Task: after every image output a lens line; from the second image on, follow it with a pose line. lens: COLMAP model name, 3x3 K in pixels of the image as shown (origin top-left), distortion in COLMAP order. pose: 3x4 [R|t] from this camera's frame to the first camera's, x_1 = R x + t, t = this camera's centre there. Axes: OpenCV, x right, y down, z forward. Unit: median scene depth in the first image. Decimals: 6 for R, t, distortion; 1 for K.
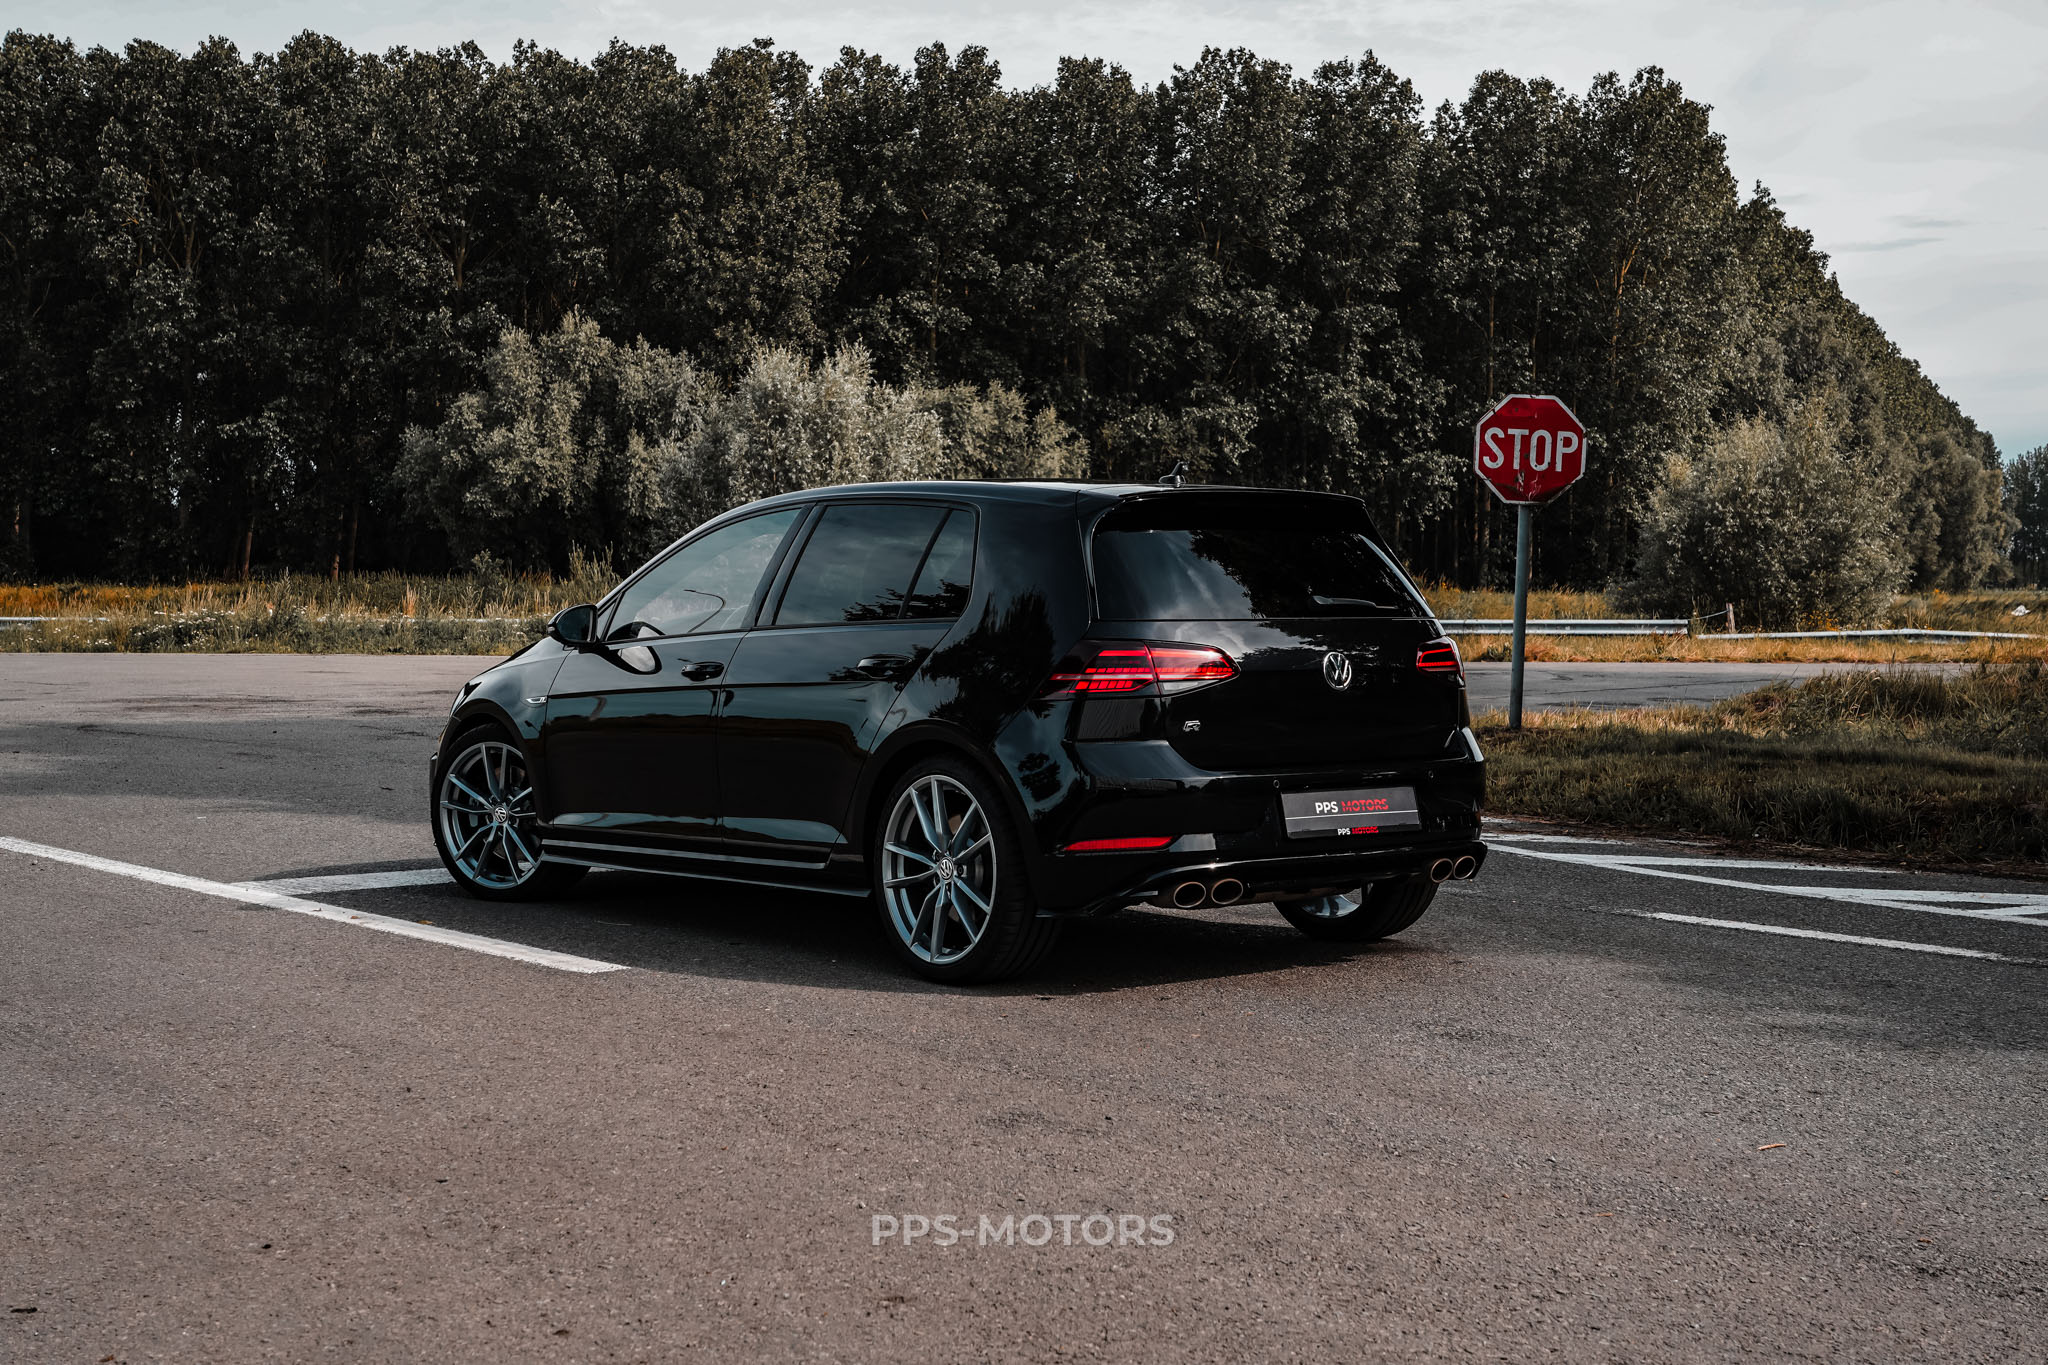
lens RADIAL K [[2661.1, 0, 1024.0], [0, 2661.1, 682.5], [0, 0, 1]] dist [-0.013615, -0.010099]
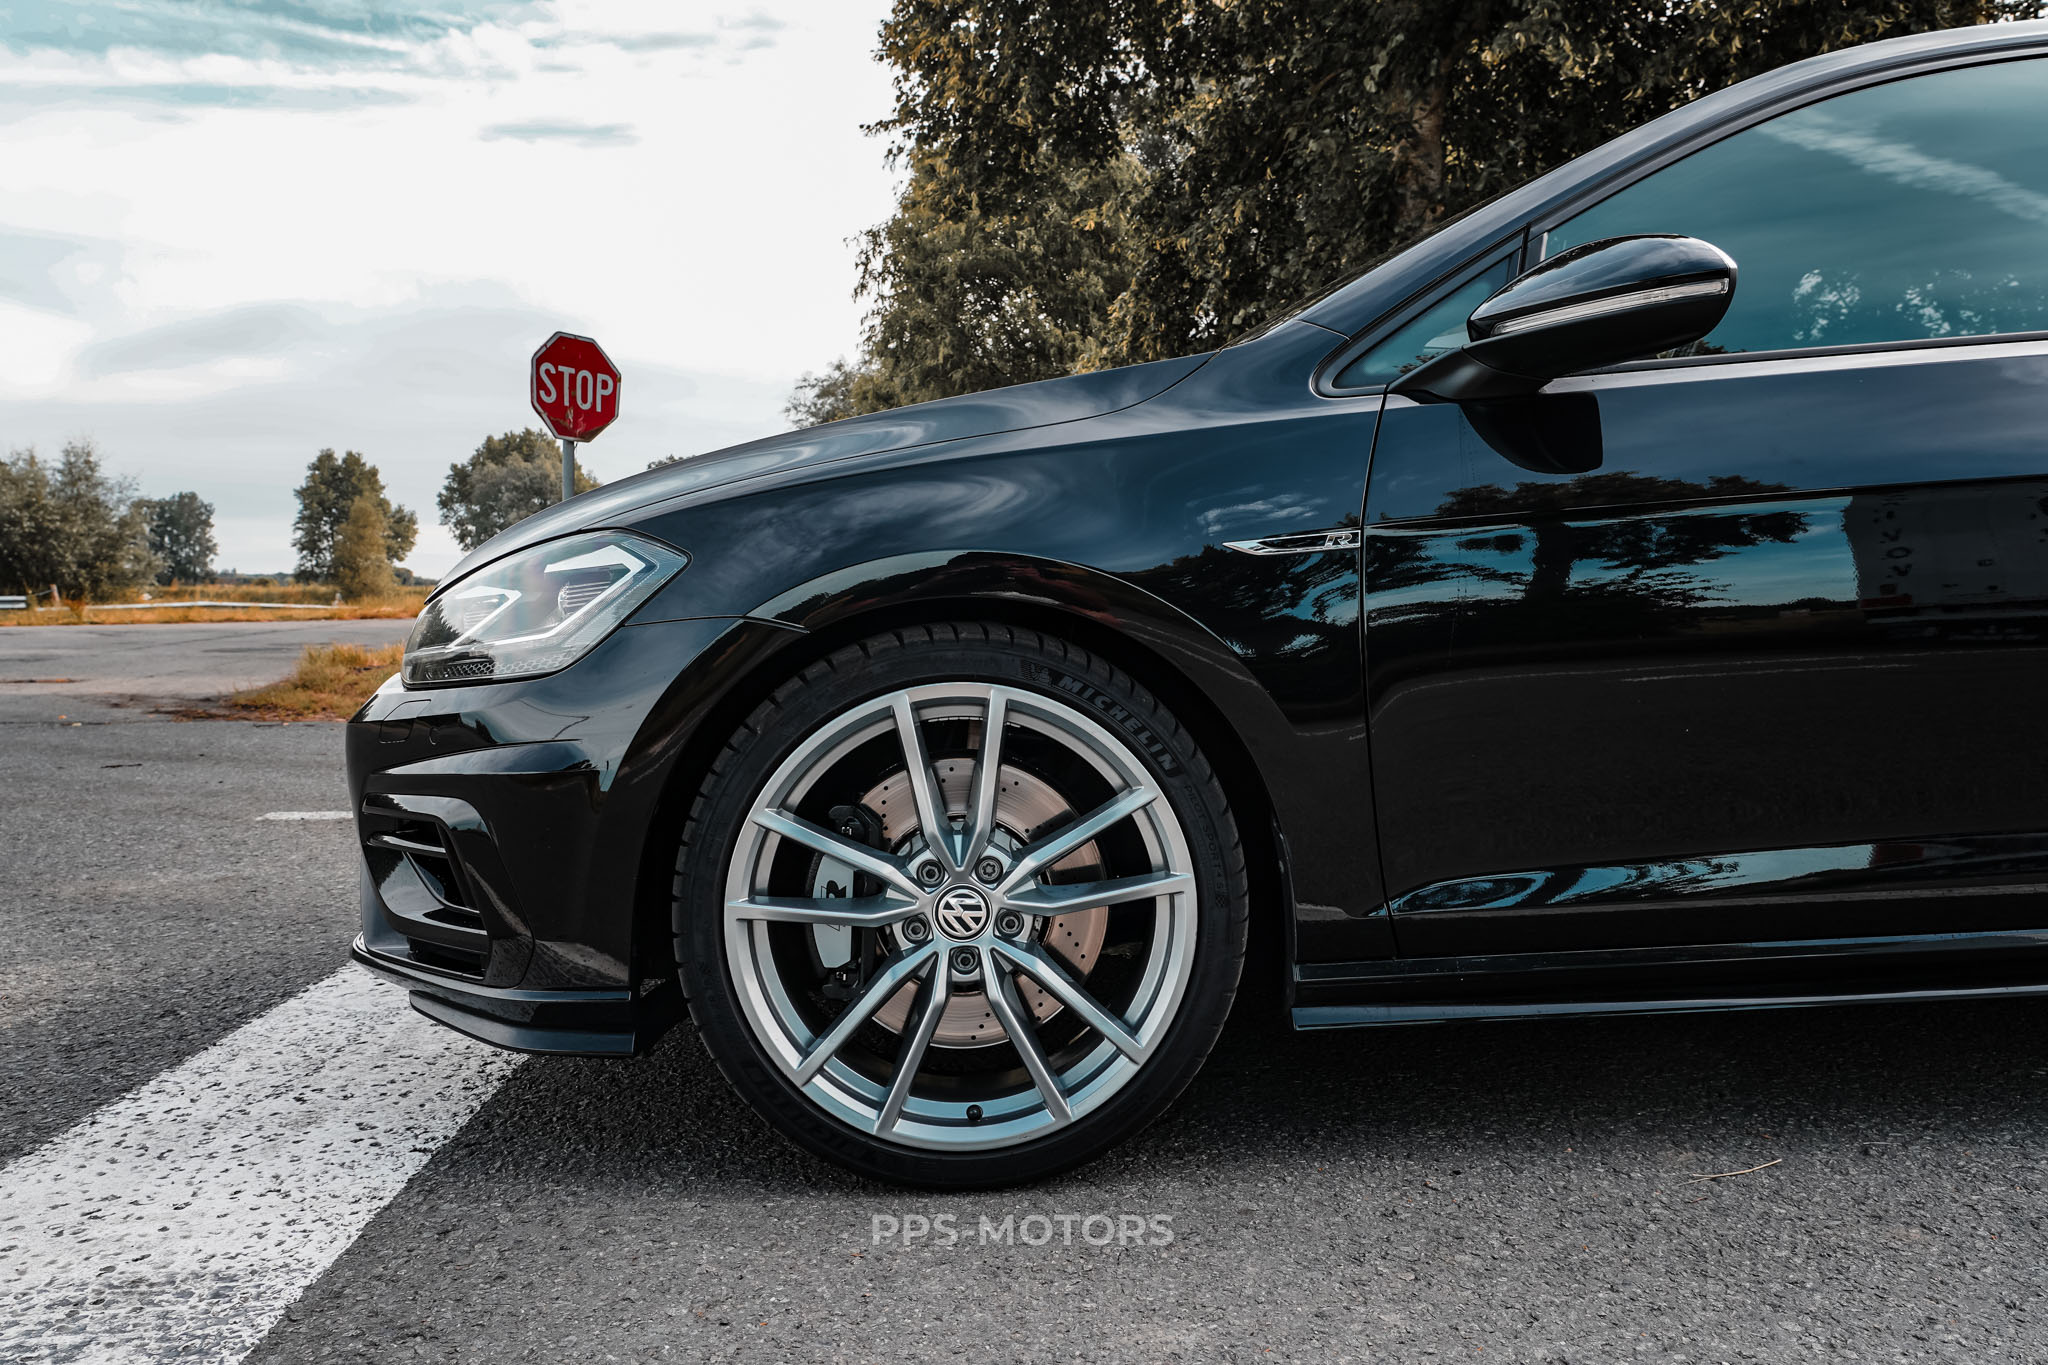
lens RADIAL K [[1498.2, 0, 1024.0], [0, 1498.2, 682.5], [0, 0, 1]] dist [0.001121, 0.006182]
pose [[0.572593, -0.053715, 0.818078, -0.087442], [0.033134, 0.998552, 0.042374, 0.003884], [-0.819170, 0.002843, 0.573544, 0.230829]]
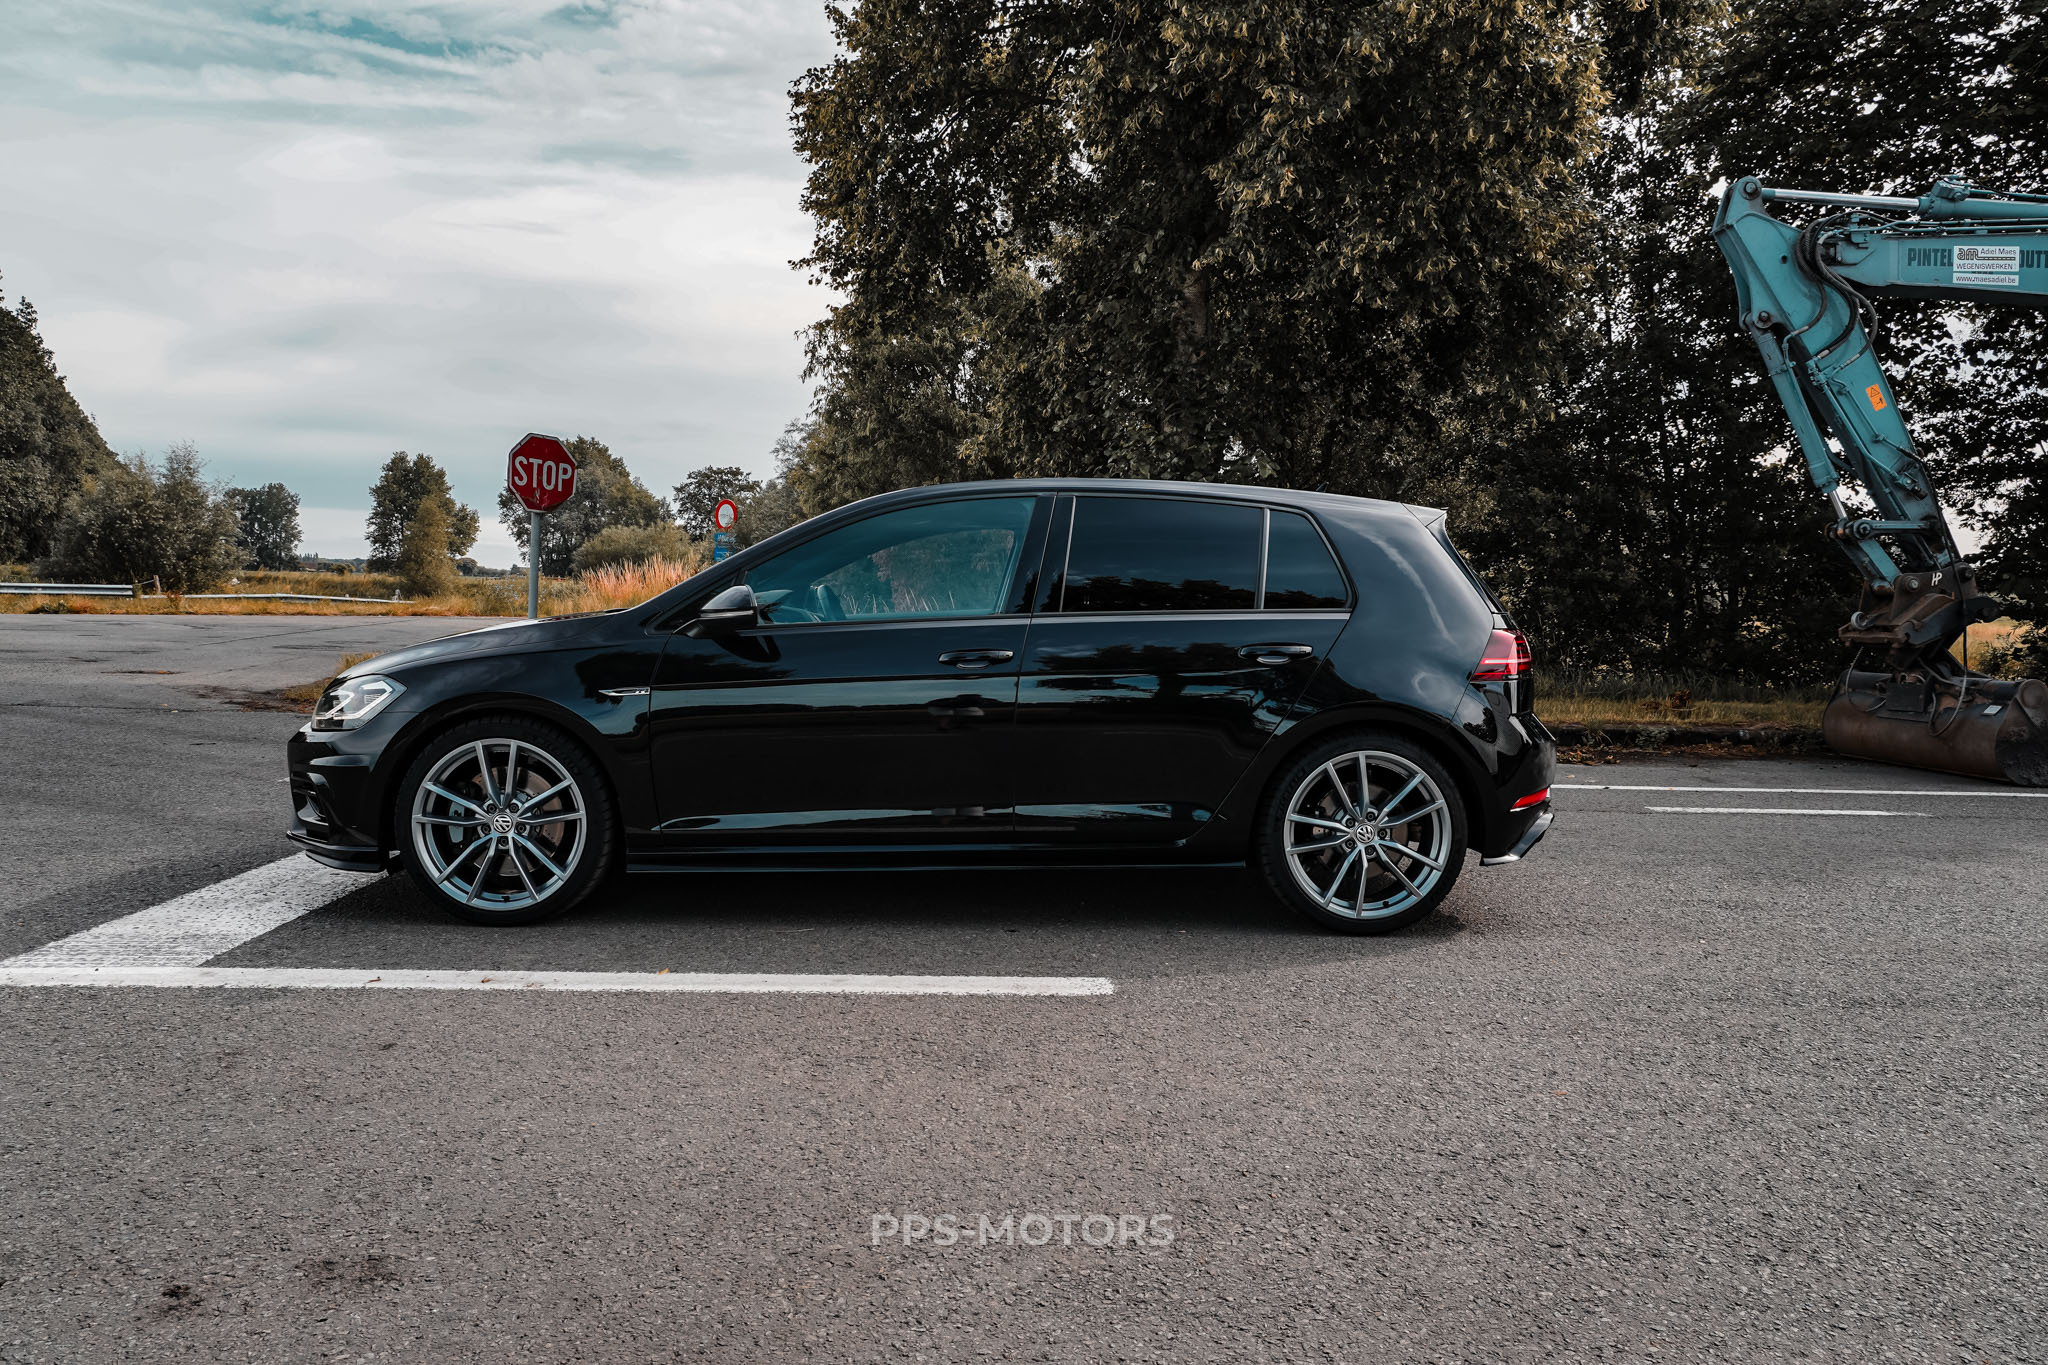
lens RADIAL K [[1395.2, 0, 1024.0], [0, 1395.2, 682.5], [0, 0, 1]] dist [-0.006012, -0.005228]
pose [[0.584748, -0.034721, 0.810472, -0.119135], [-0.000761, 0.999060, 0.043349, -0.003877], [-0.811215, -0.025965, 0.584172, 0.156643]]
